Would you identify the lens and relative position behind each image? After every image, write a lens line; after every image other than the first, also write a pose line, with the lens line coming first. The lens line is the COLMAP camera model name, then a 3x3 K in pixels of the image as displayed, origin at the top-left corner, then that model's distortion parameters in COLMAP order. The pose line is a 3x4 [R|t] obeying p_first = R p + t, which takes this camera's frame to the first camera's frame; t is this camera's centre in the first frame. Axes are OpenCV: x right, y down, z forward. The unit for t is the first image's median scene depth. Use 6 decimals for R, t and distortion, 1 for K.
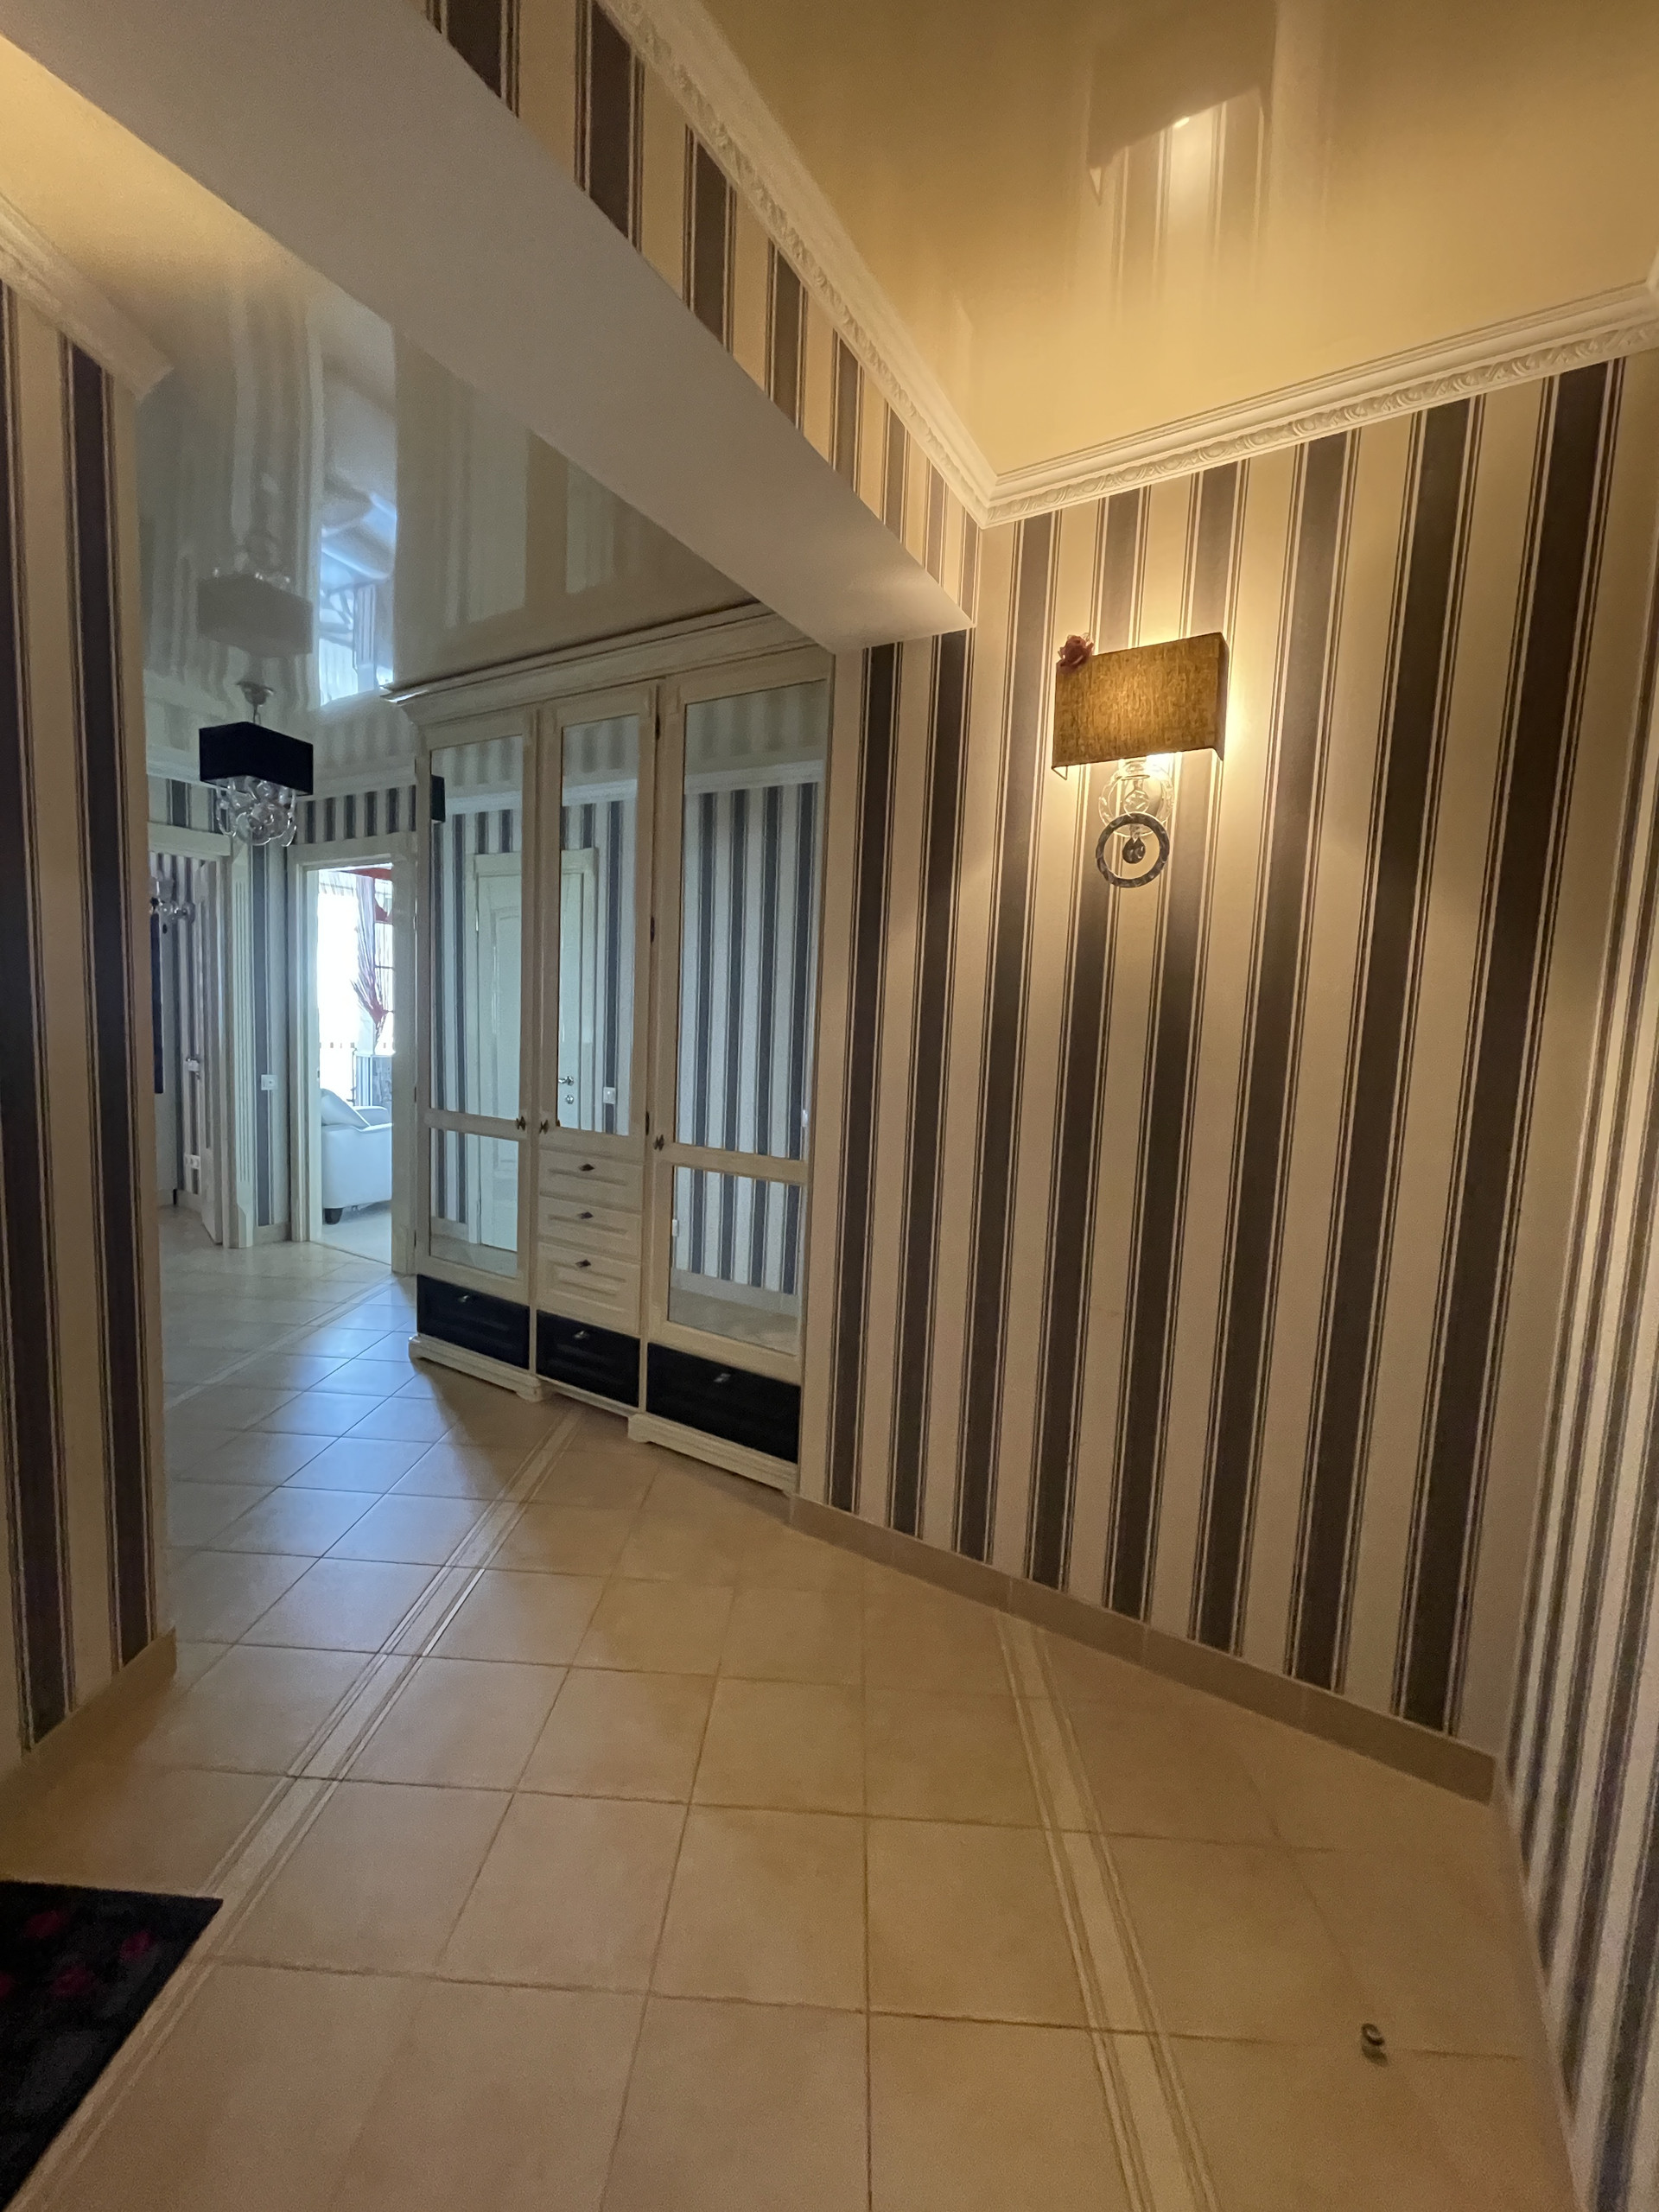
lens RADIAL K [[897.8, 0, 829.5], [0, 897.8, 1106.0], [0, 0, 1]] dist [0.000021, -0.000388]
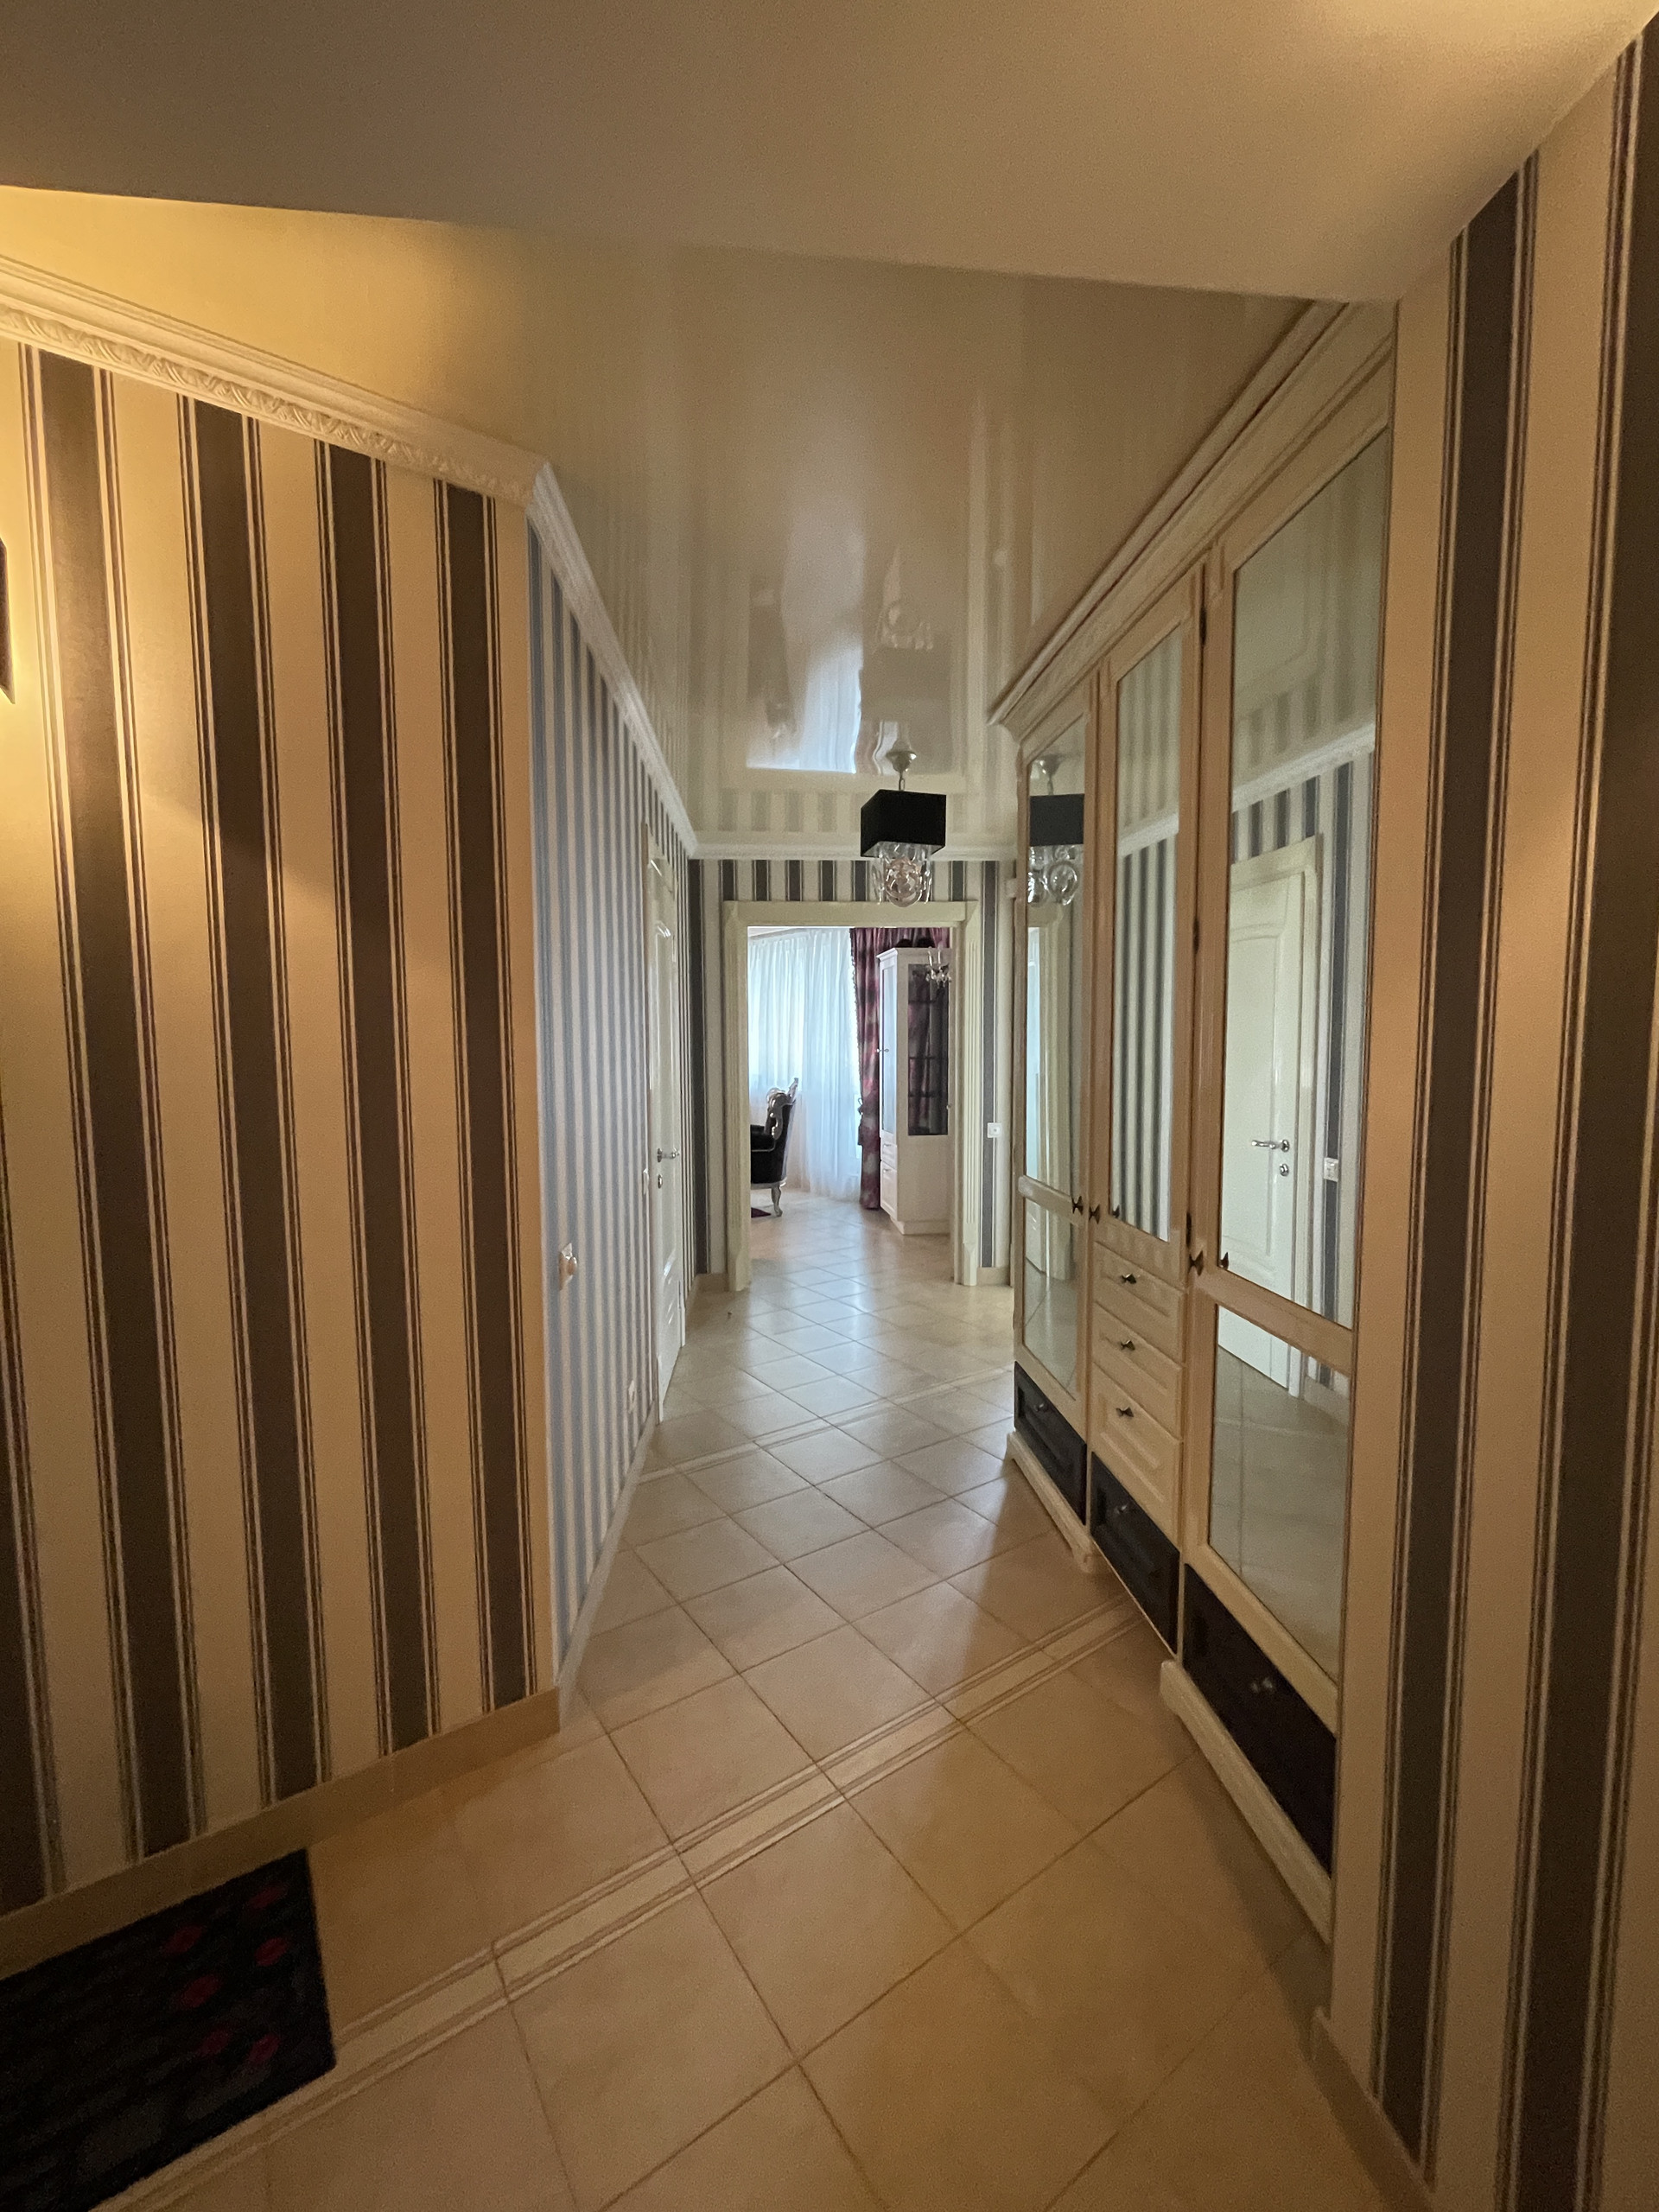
lens RADIAL K [[896.7, 0, 840.1], [0, 896.7, 1103.7], [0, 0, 1]] dist [0.033218, -0.000124]
pose [[0.591206, 0.017720, -0.806326, 0.116830], [-0.055253, 0.998300, -0.018574, -0.030303], [0.804626, 0.055533, 0.591180, 0.253109]]
